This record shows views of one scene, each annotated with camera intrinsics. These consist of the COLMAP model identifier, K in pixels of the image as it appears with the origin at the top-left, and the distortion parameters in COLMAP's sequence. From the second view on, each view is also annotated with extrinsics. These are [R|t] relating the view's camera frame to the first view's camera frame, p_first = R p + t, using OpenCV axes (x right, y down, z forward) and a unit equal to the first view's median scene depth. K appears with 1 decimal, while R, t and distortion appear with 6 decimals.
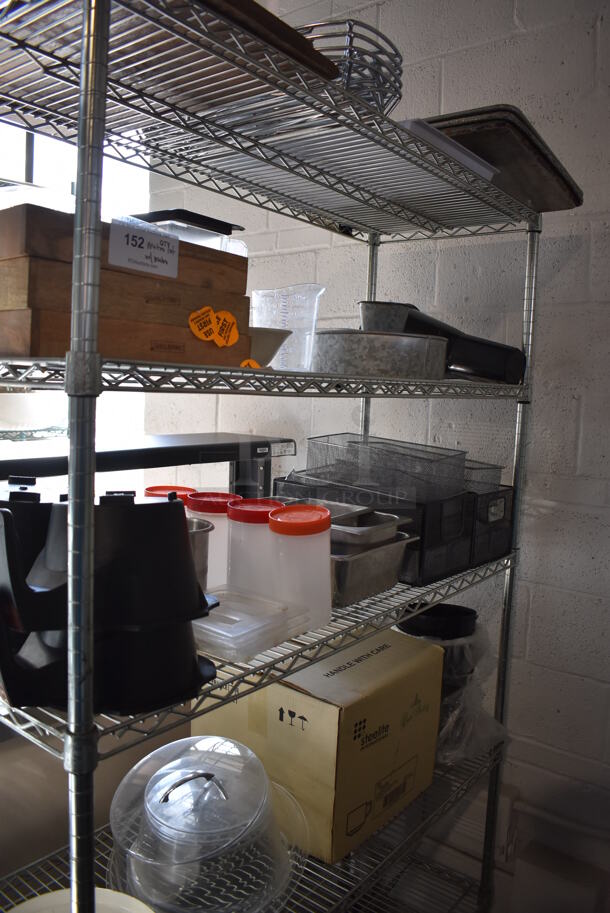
lens RADIAL K [[711.2, 0, 305.0], [0, 711.2, 456.5], [0, 0, 1]] dist [-0.105289, 0.017258]
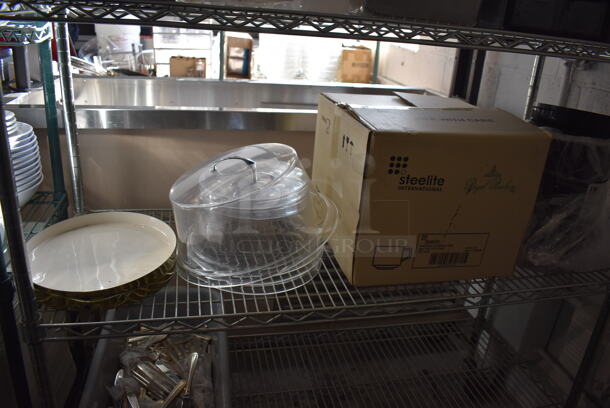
lens RADIAL K [[475.2, 0, 305.0], [0, 475.2, 204.0], [0, 0, 1]] dist [-0.105289, 0.017258]
pose [[0.774333, 0.253139, -0.579939, 0.308358], [-0.104758, 0.955132, 0.277035, 0.221740], [0.624047, -0.153764, 0.766108, 0.326796]]
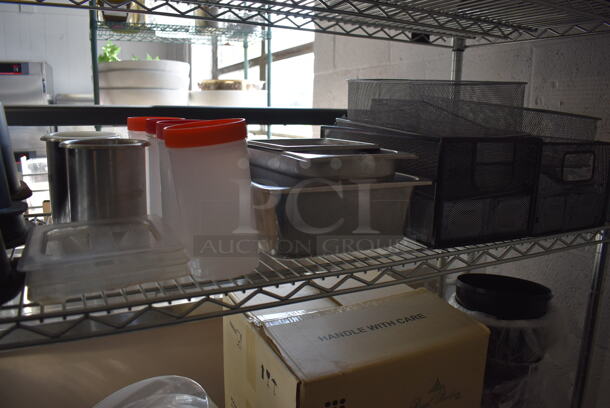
lens RADIAL K [[475.2, 0, 305.0], [0, 475.2, 204.0], [0, 0, 1]] dist [-0.105289, 0.017258]
pose [[0.905014, 0.061303, -0.420942, 0.215621], [-0.027939, 0.995991, 0.084981, 0.083244], [0.424464, -0.065149, 0.903098, 0.412343]]
